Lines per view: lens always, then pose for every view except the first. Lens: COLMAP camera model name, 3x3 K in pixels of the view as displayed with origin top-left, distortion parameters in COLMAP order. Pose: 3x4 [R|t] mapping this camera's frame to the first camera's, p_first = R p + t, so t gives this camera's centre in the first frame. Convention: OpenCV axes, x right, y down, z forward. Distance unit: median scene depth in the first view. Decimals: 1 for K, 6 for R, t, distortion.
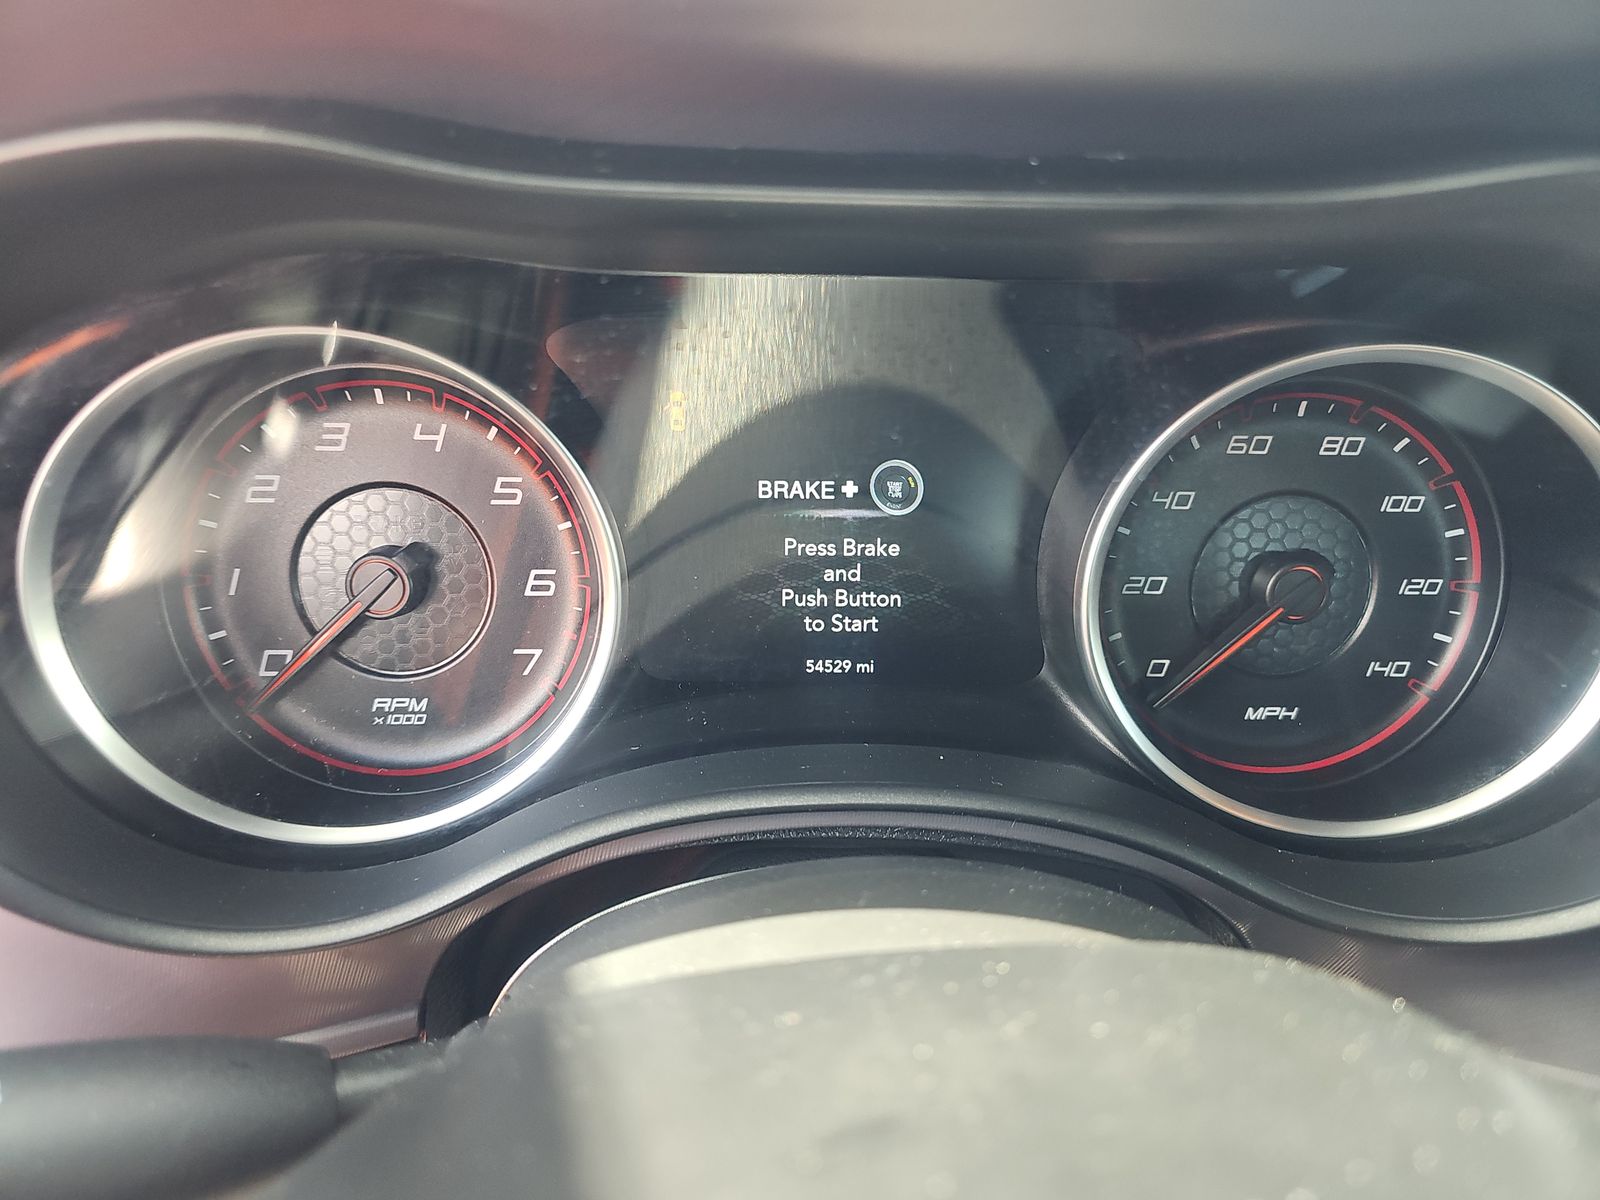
lens RADIAL K [[1069.1, 0, 797.8], [0, 1069.1, 599.3], [0, 0, 1]] dist [-0.022324, -0.011094]
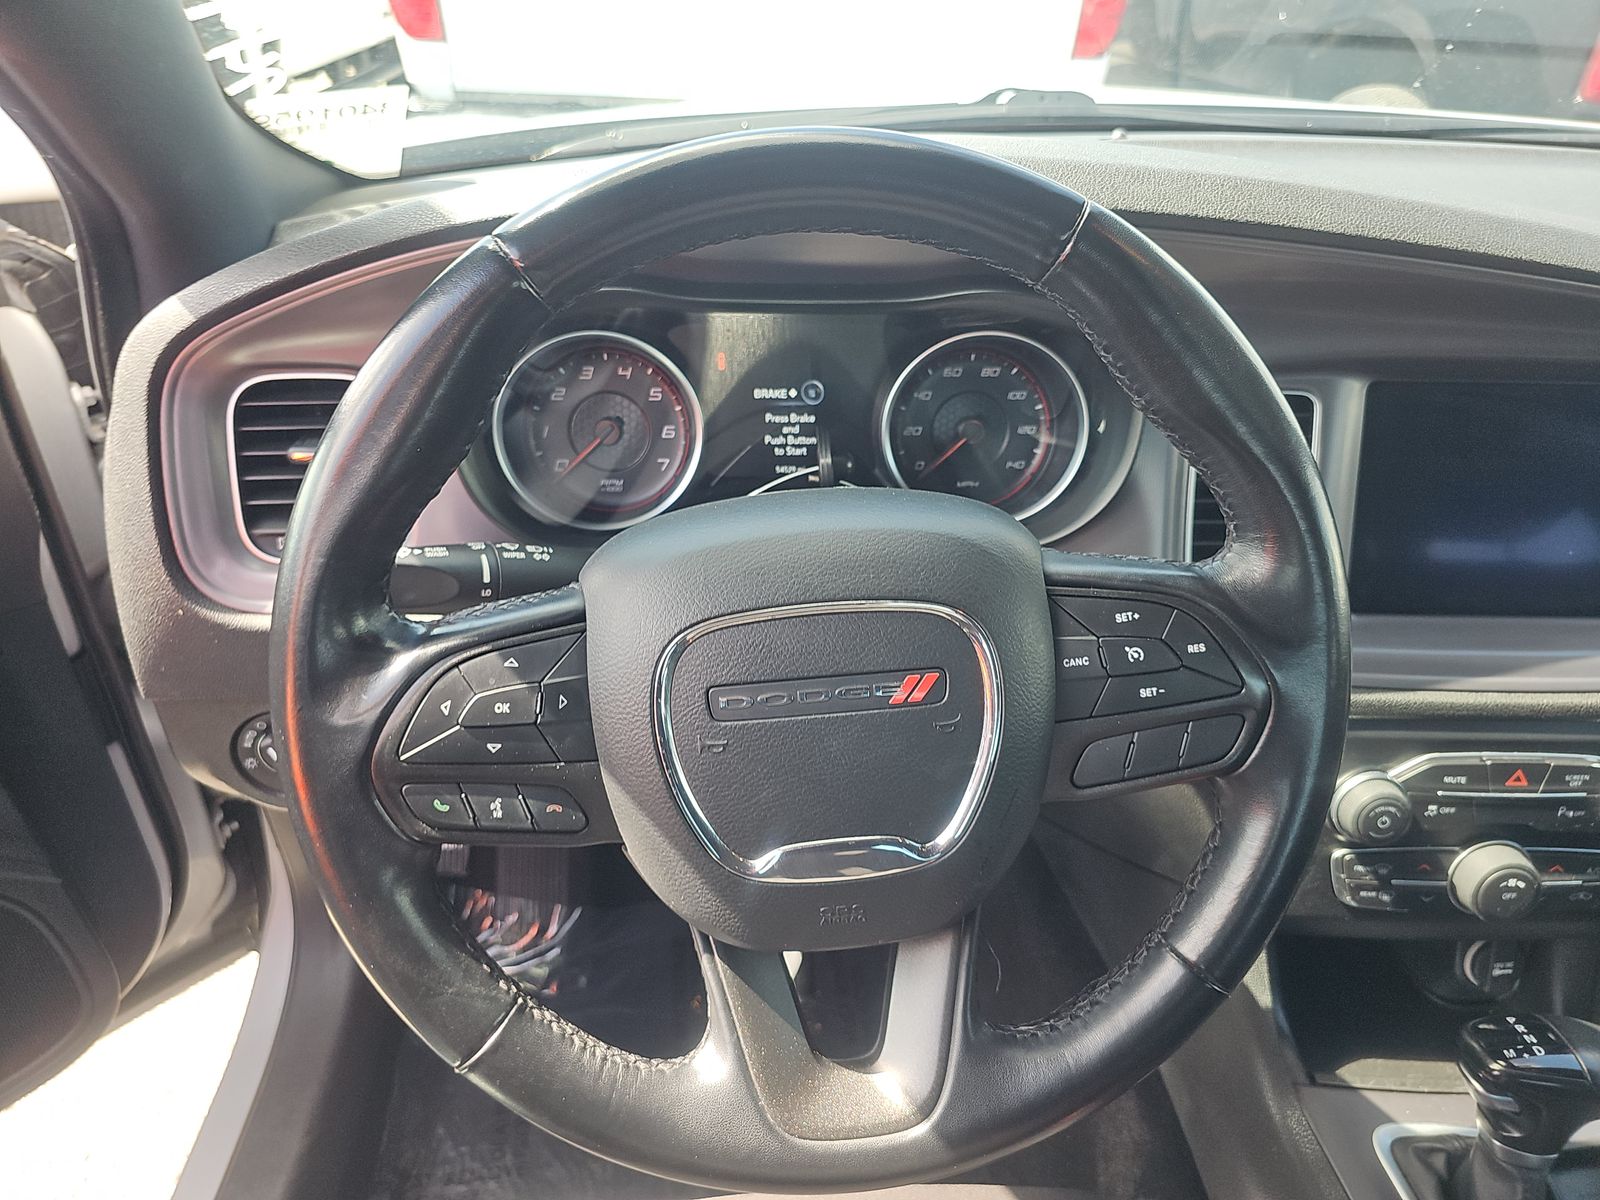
lens RADIAL K [[1069.1, 0, 801.4], [0, 1069.1, 605.0], [0, 0, 1]] dist [-0.022324, -0.011094]
pose [[0.999583, -0.016996, 0.023359, 0.003051], [0.015839, 0.998681, 0.048840, 0.255128], [-0.024158, -0.048449, 0.998533, -1.421076]]
